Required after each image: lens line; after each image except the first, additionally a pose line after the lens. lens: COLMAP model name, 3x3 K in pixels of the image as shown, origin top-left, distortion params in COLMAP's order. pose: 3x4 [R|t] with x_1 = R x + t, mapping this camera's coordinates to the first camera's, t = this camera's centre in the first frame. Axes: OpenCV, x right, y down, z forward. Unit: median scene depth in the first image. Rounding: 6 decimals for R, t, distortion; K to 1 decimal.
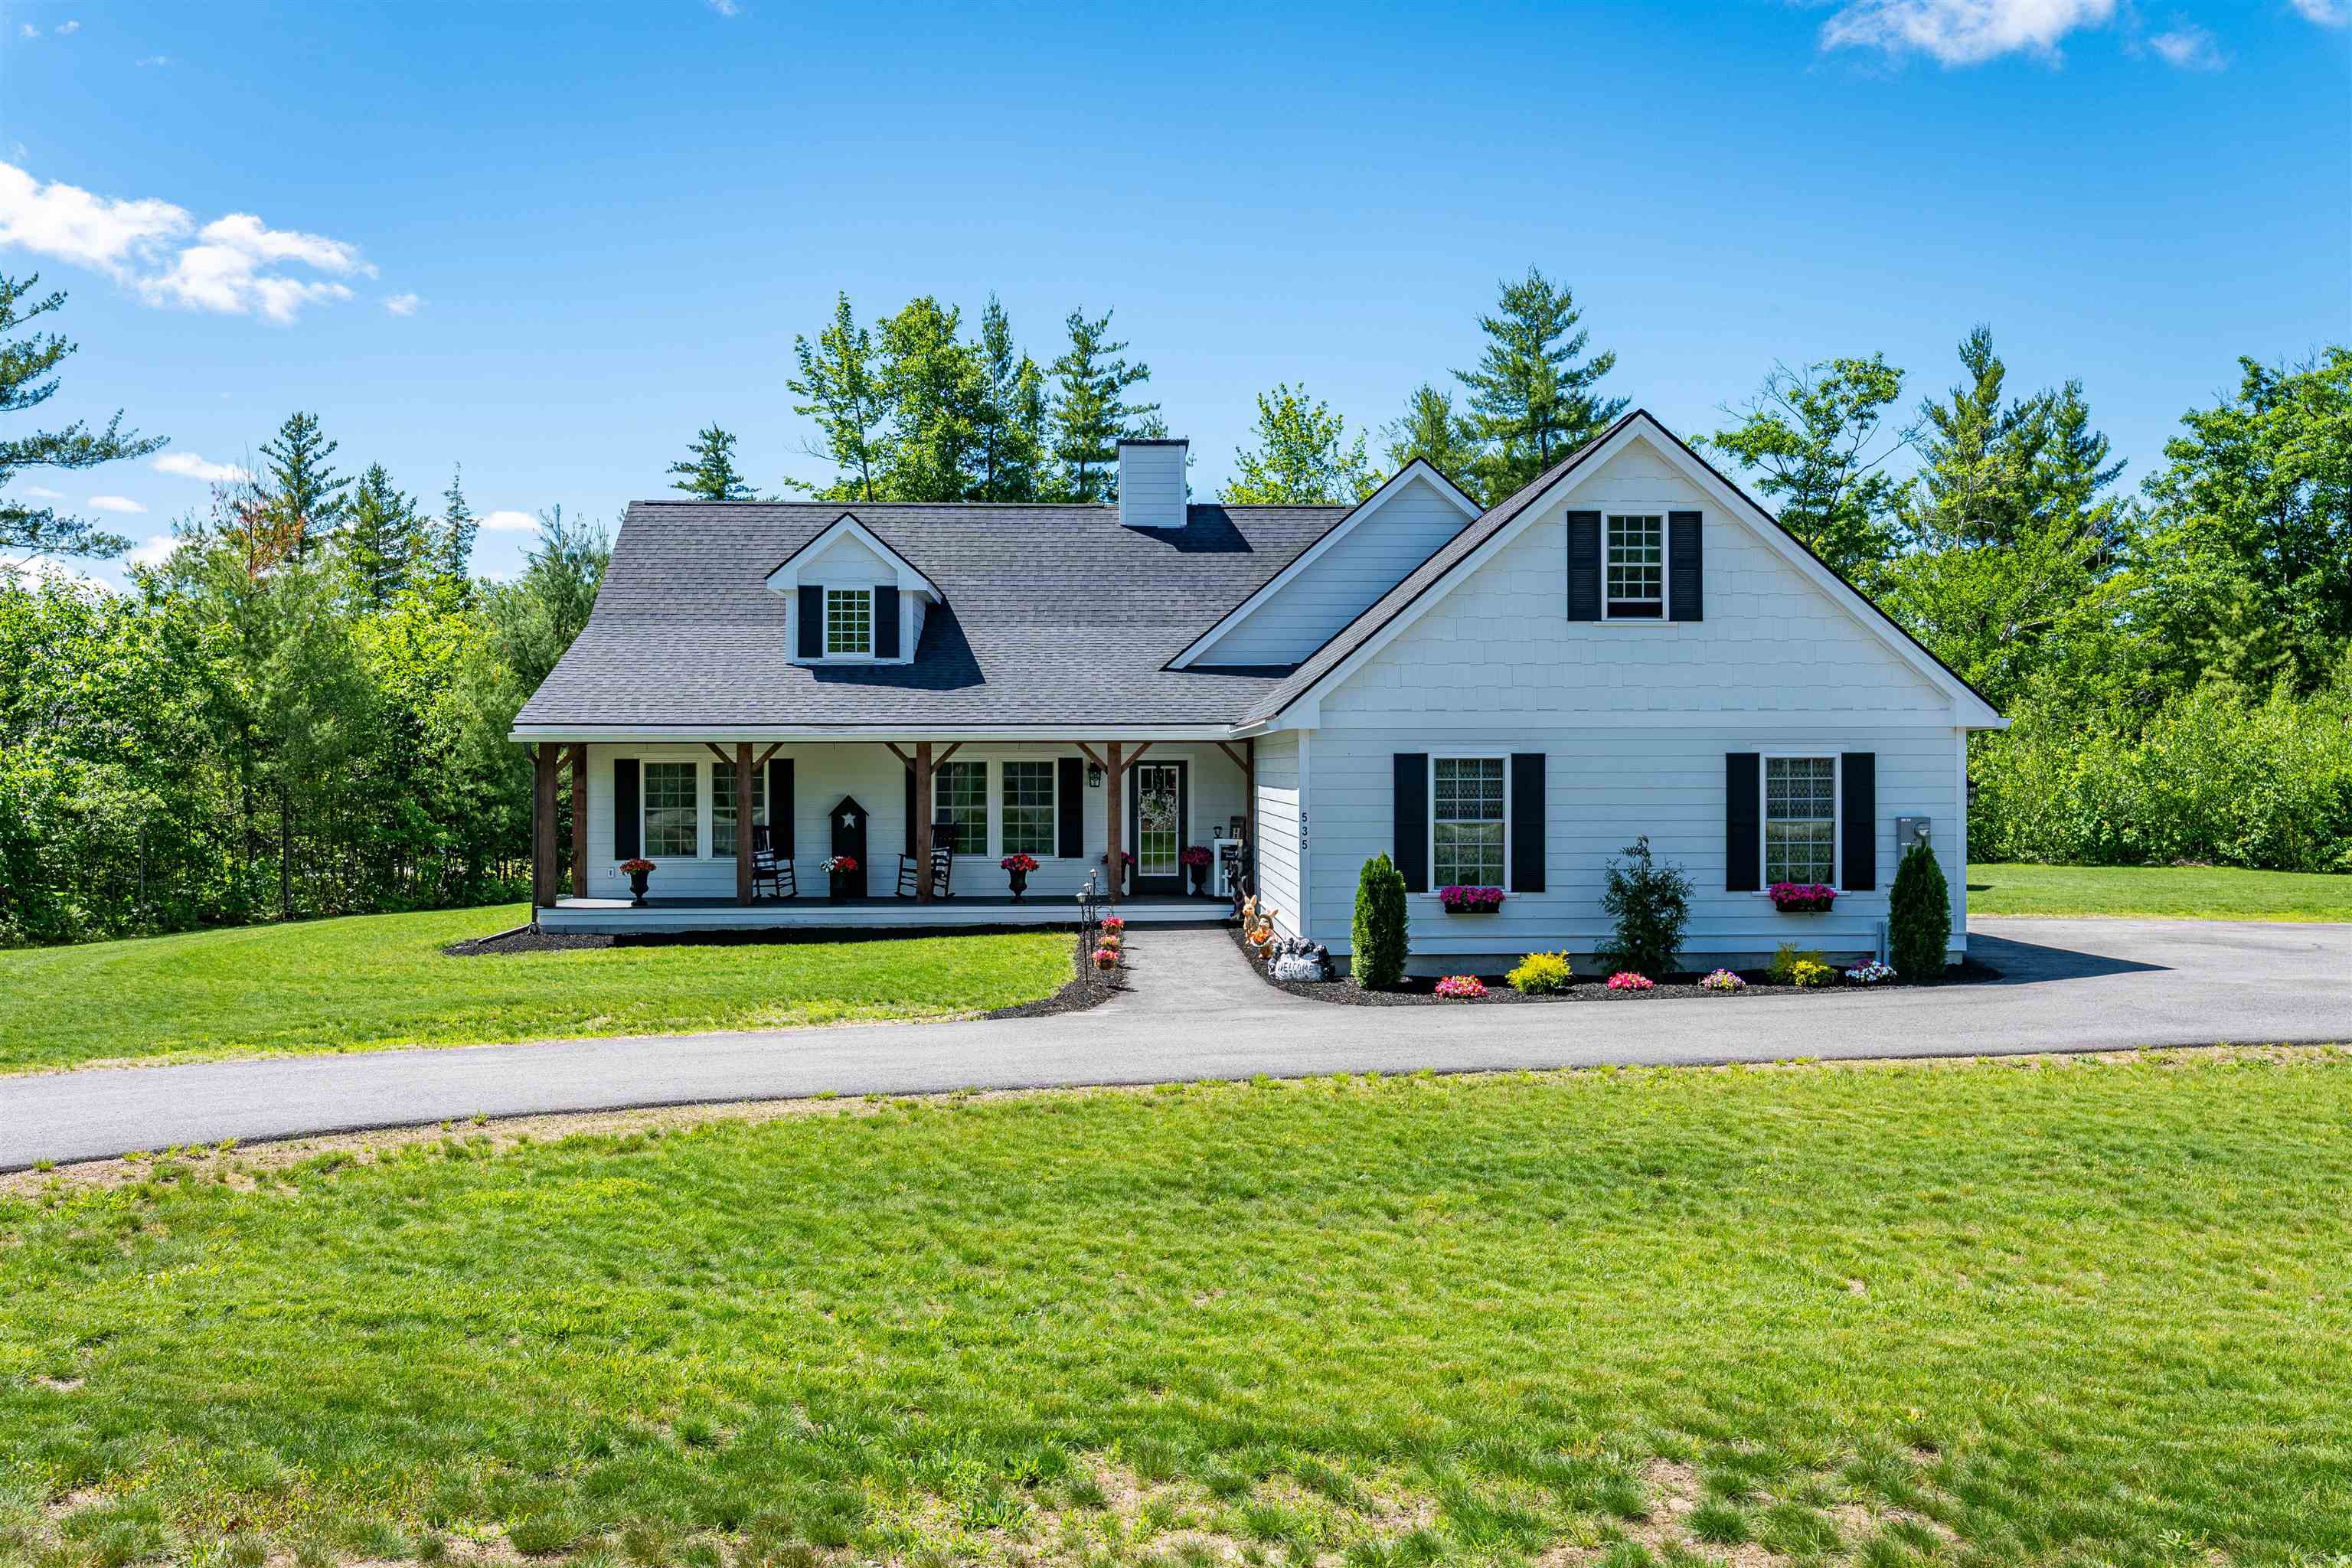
lens RADIAL K [[1950.4, 0, 1176.0], [0, 1950.4, 784.0], [0, 0, 1]] dist [-0.060428, 0.000044]
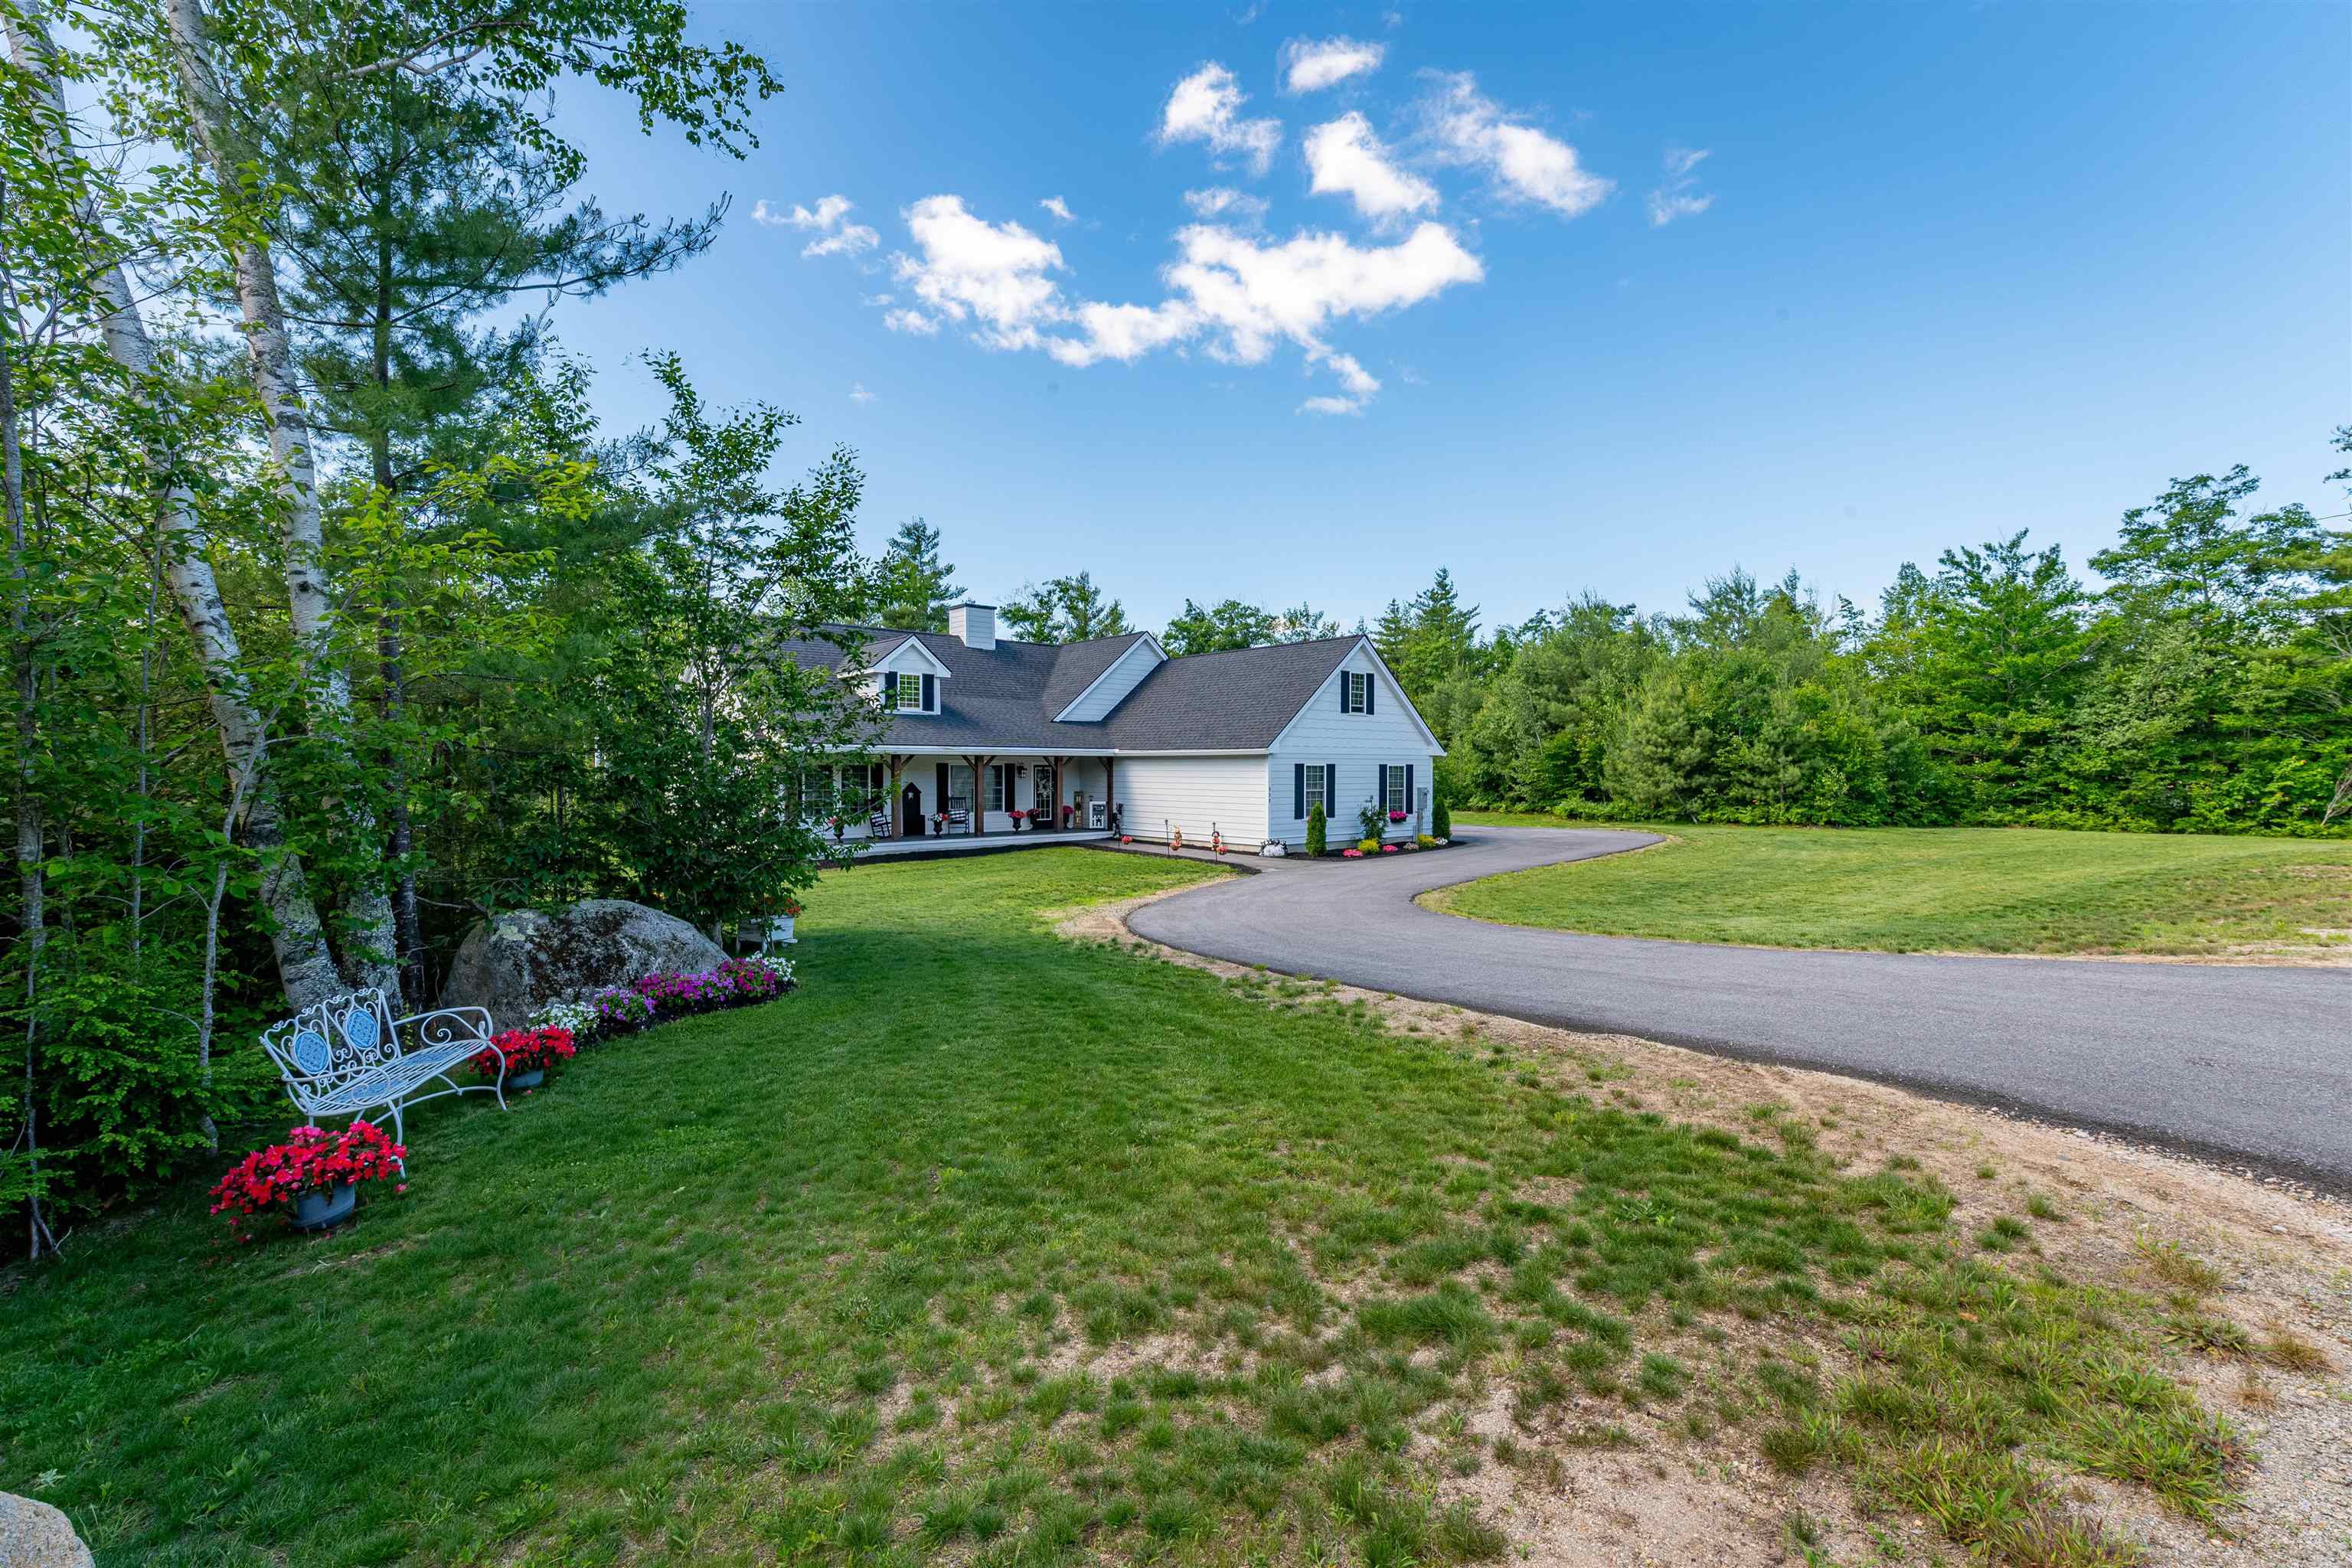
lens RADIAL K [[1054.8, 0, 1166.4], [0, 1054.8, 802.9], [0, 0, 1]] dist [0.000444, 0.000208]
pose [[0.760222, -0.016401, 0.649456, -0.650210], [0.004685, 0.999794, 0.019764, 0.006586], [-0.649646, -0.011982, 0.760142, 0.049747]]
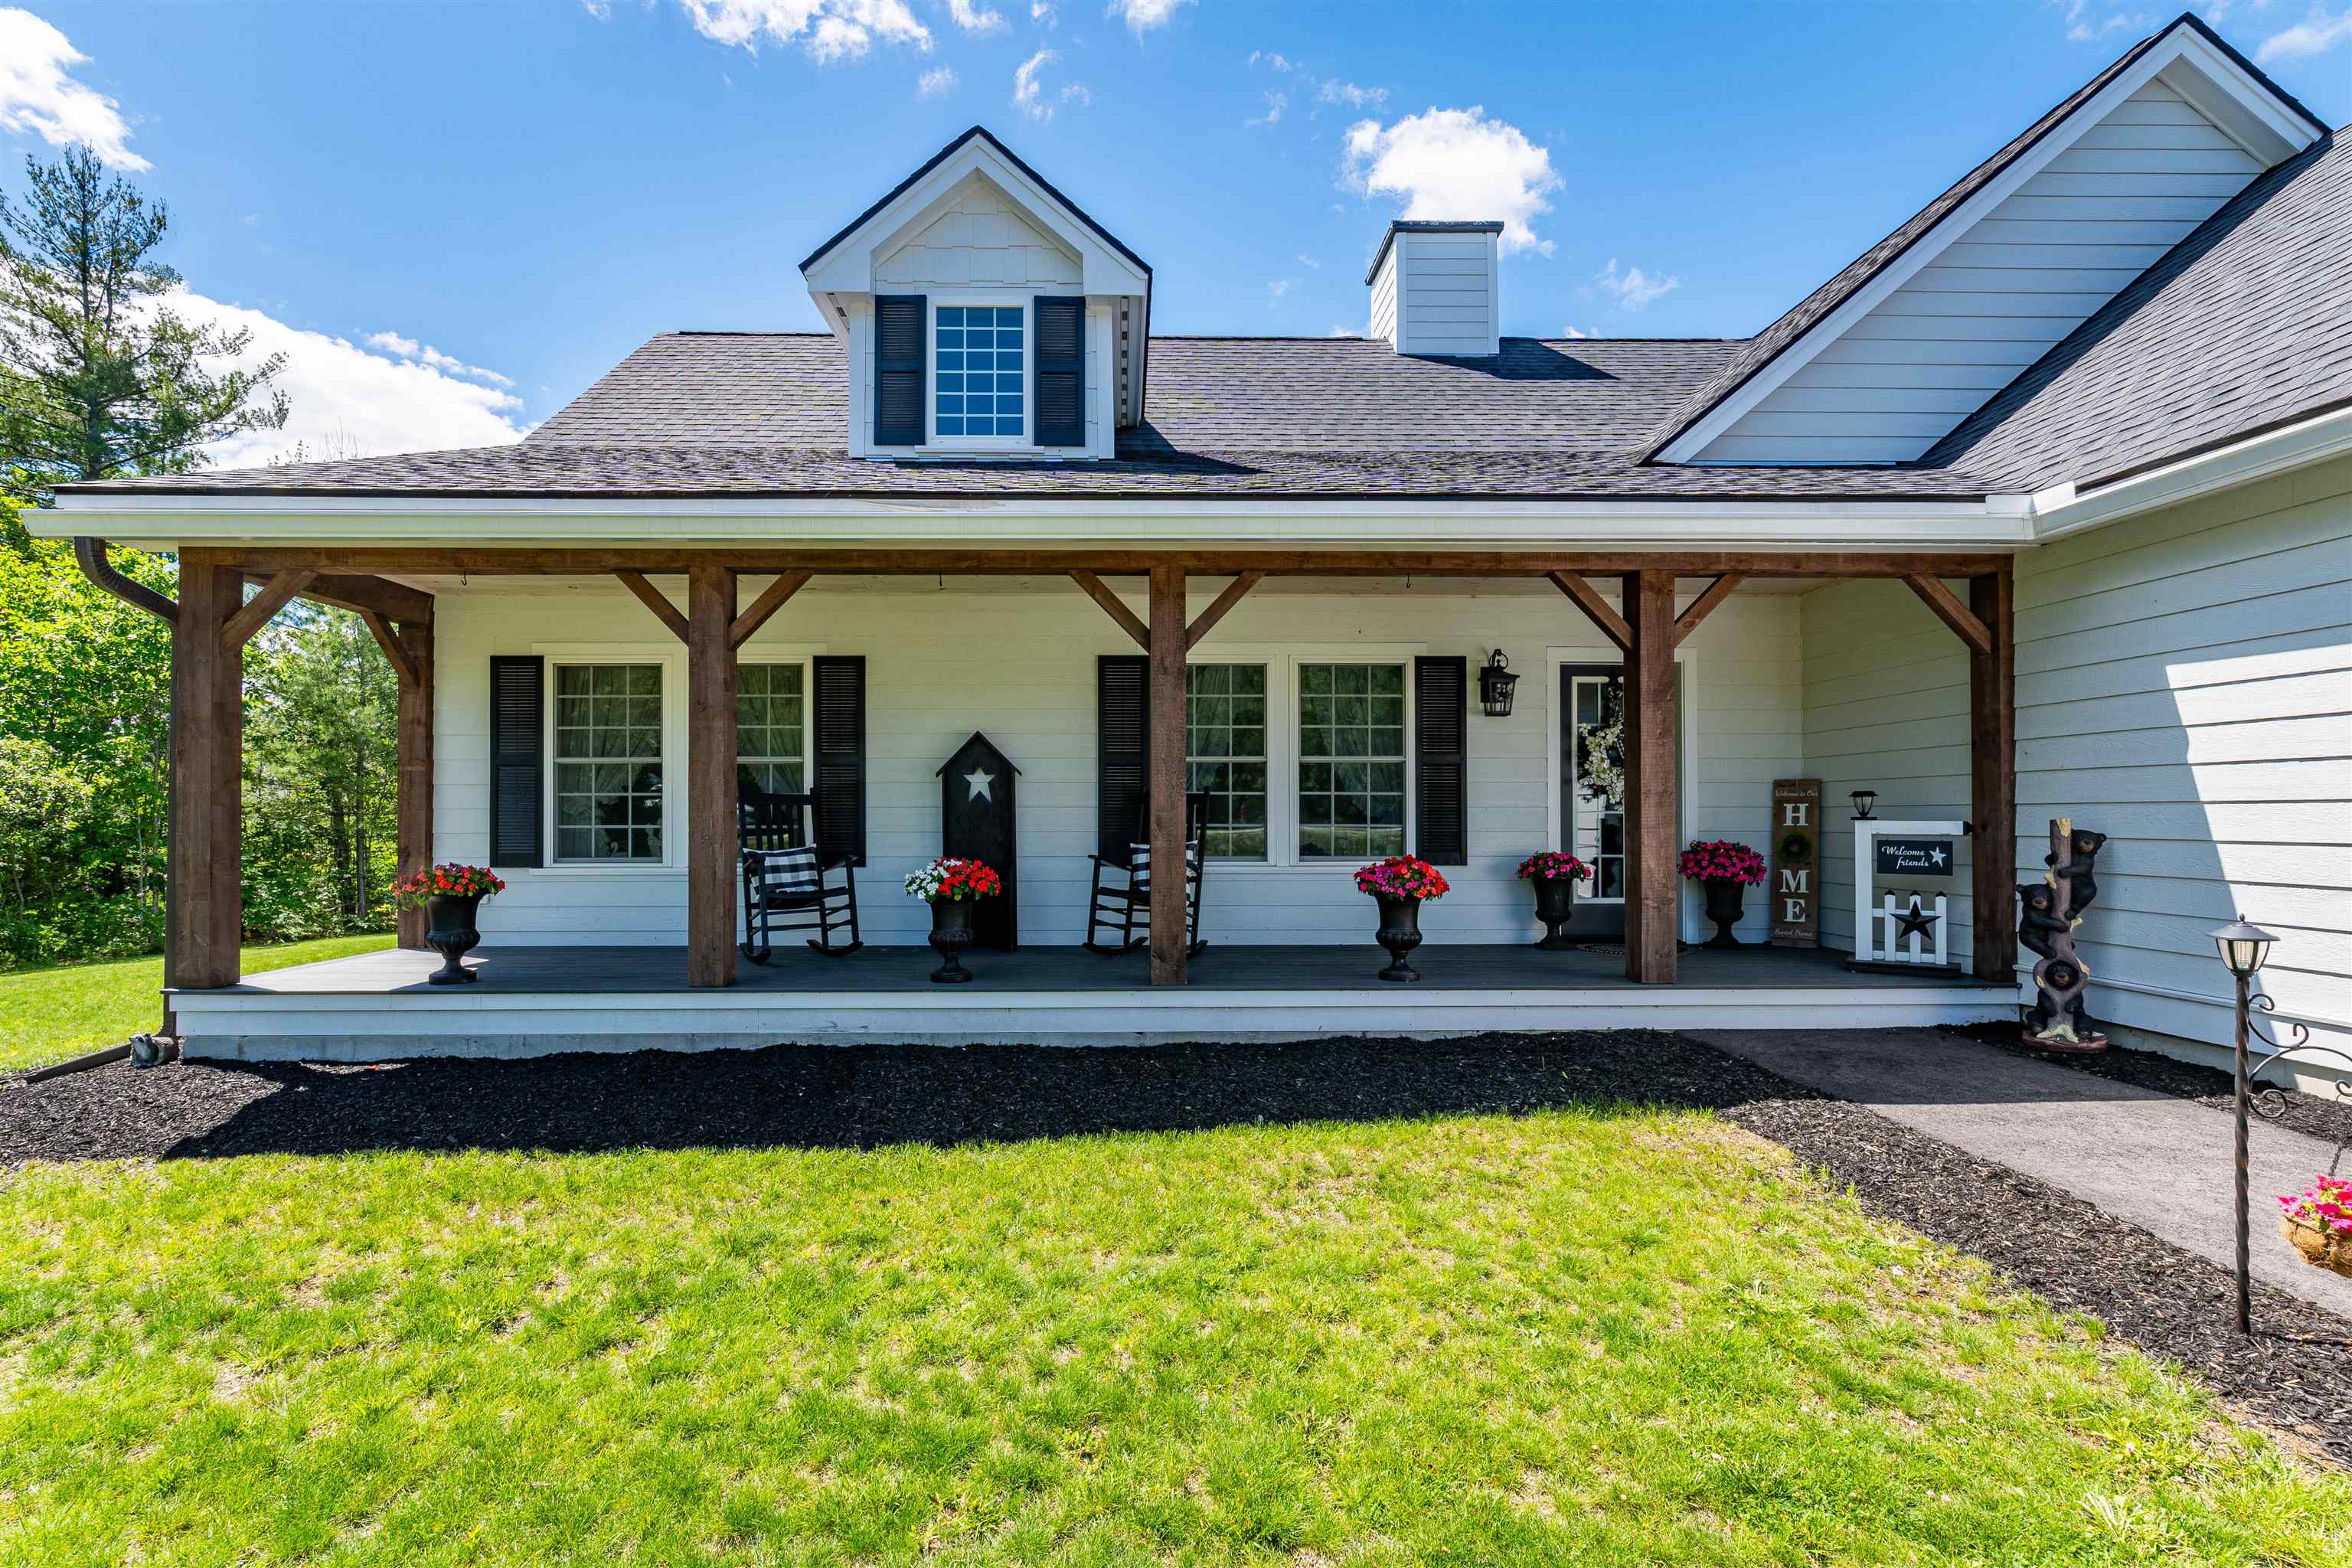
lens RADIAL K [[1054.8, 0, 1166.4], [0, 1054.8, 802.9], [0, 0, 1]] dist [0.000444, 0.000208]
pose [[1.000000, 0.000469, 0.000419, -0.122468], [-0.000463, 0.999905, -0.013808, 0.026740], [-0.000425, 0.013808, 0.999905, 0.743190]]
